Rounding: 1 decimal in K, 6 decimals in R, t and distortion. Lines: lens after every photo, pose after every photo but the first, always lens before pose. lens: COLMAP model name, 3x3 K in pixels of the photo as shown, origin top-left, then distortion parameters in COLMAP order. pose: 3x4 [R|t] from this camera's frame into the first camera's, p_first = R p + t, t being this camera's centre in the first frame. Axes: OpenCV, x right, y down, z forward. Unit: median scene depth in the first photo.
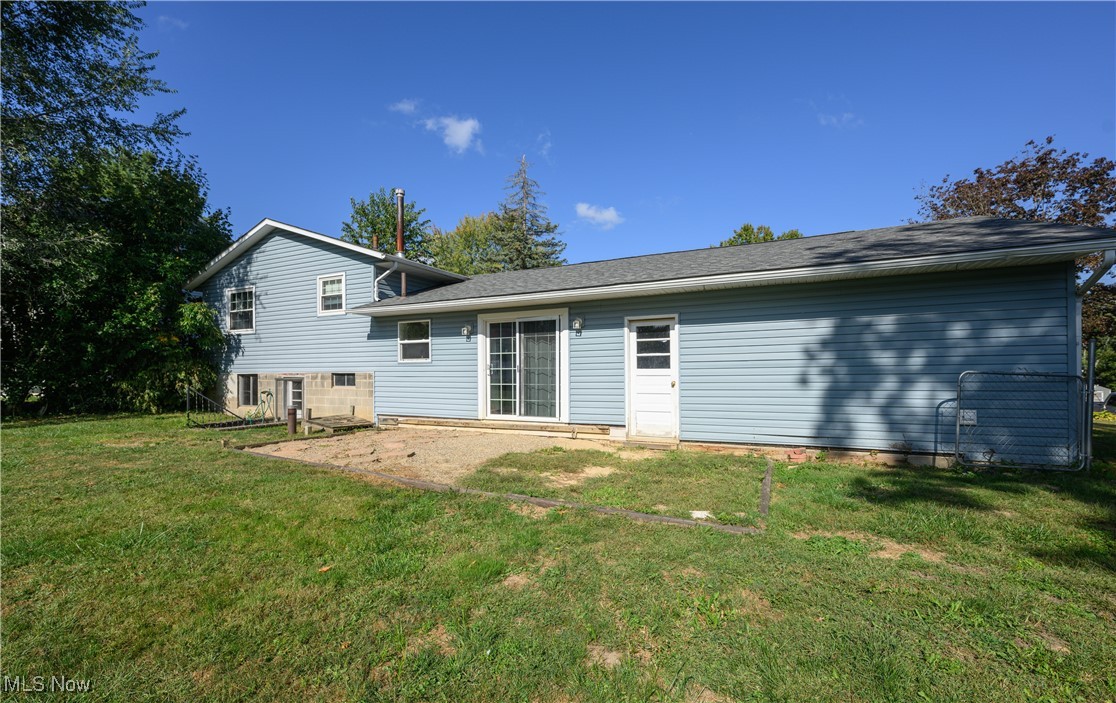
lens RADIAL K [[466.3, 0, 556.7], [0, 466.3, 369.4], [0, 0, 1]] dist [0.000175, -0.000179]
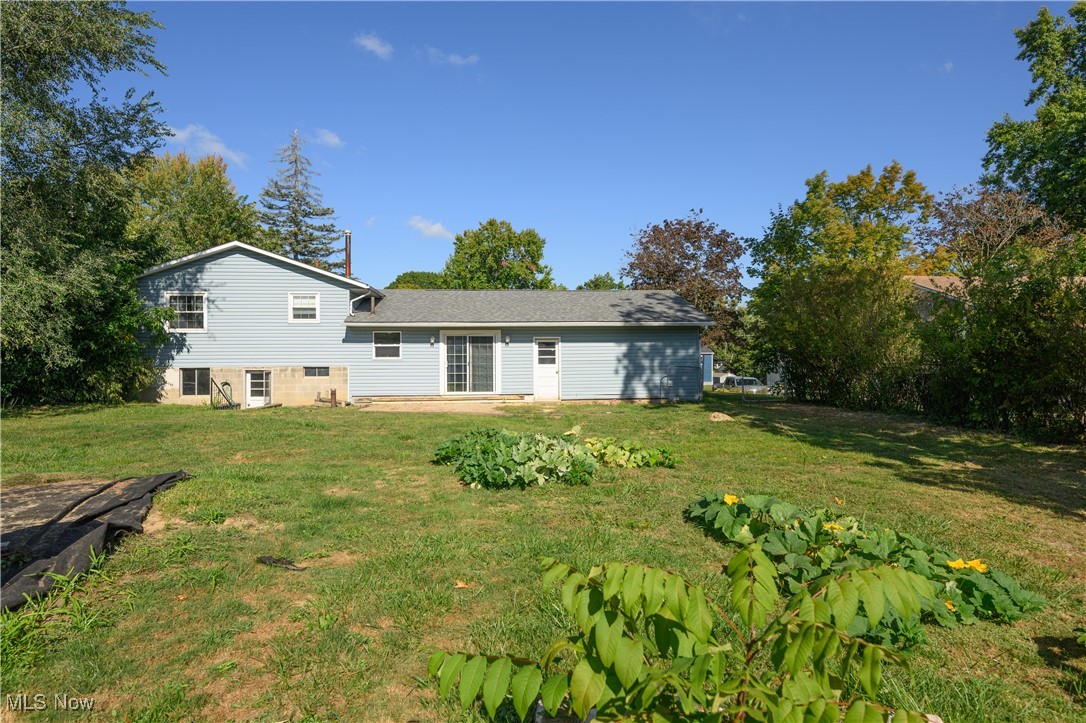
lens RADIAL K [[610.6, 0, 537.9], [0, 610.6, 356.7], [0, 0, 1]] dist [0.007518, -0.002853]
pose [[0.856179, 0.004555, 0.516659, -0.909583], [-0.002973, 0.999988, -0.003889, -0.017891], [-0.516670, 0.001793, 0.856183, -0.917245]]
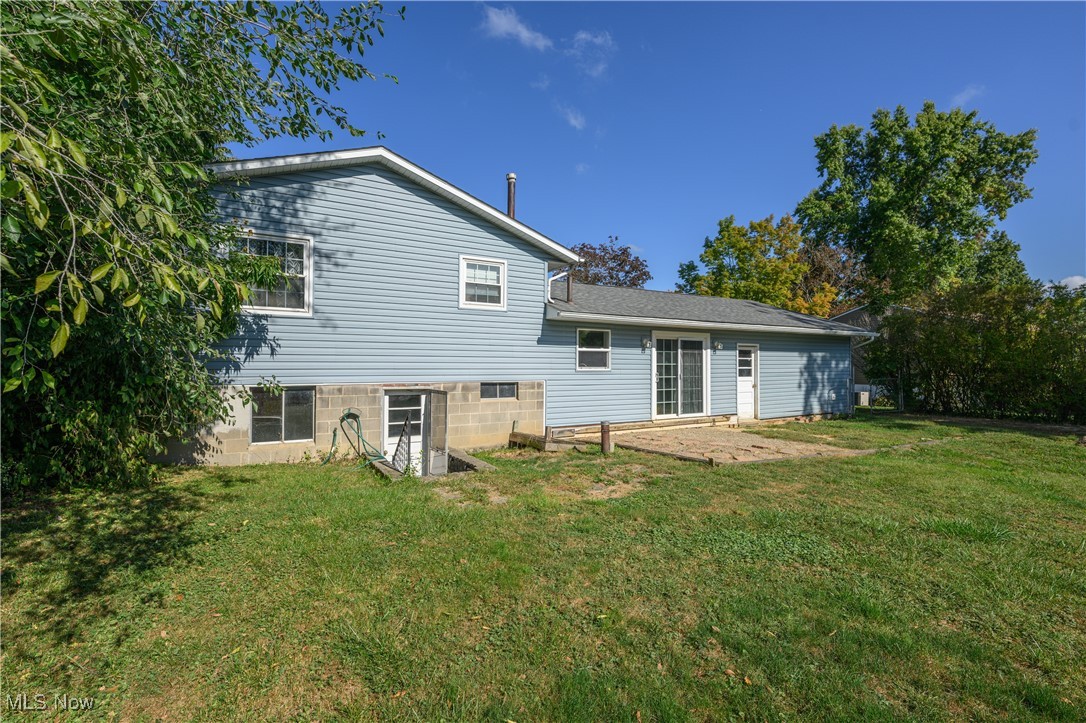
lens RADIAL K [[480.8, 0, 548.8], [0, 480.8, 357.0], [0, 0, 1]] dist [0.009940, 0.000156]
pose [[0.563325, 0.022226, 0.825937, -1.228701], [-0.013614, 0.999752, -0.017618, -0.025200], [-0.826123, -0.001319, 0.563488, 0.506088]]
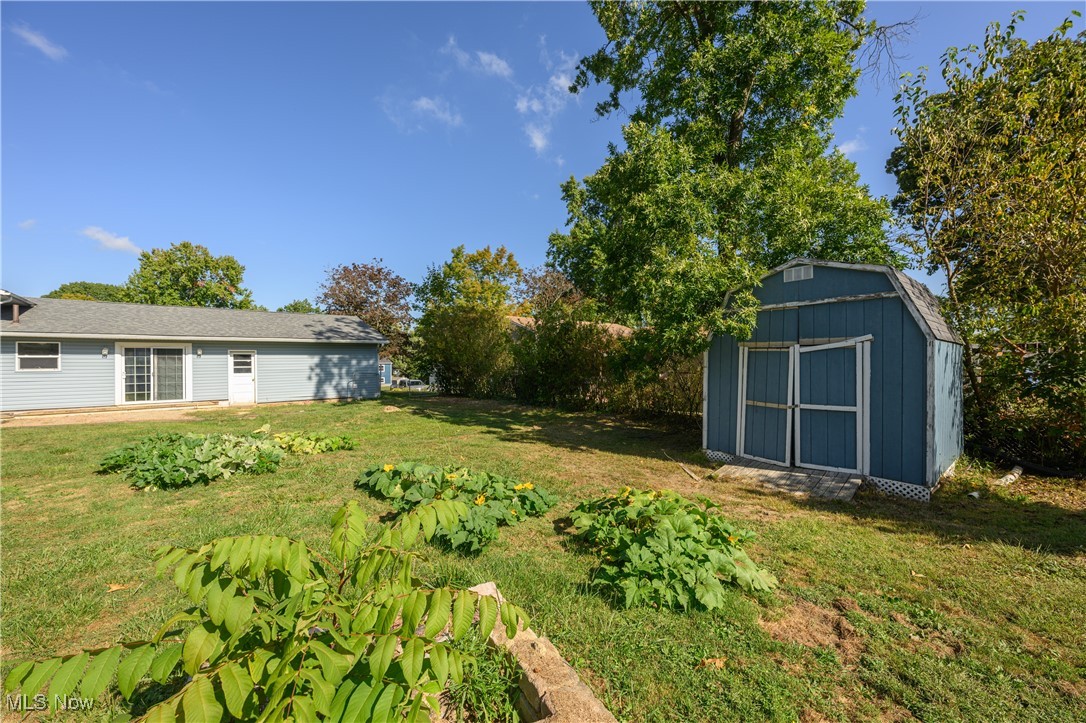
lens RADIAL K [[431.3, 0, 539.8], [0, 431.3, 360.1], [0, 0, 1]] dist [0.005208, -0.000588]
pose [[0.408301, 0.010813, 0.912783, -0.898650], [0.006755, 0.999867, -0.014866, -0.019341], [-0.912822, 0.012235, 0.408174, -0.937498]]
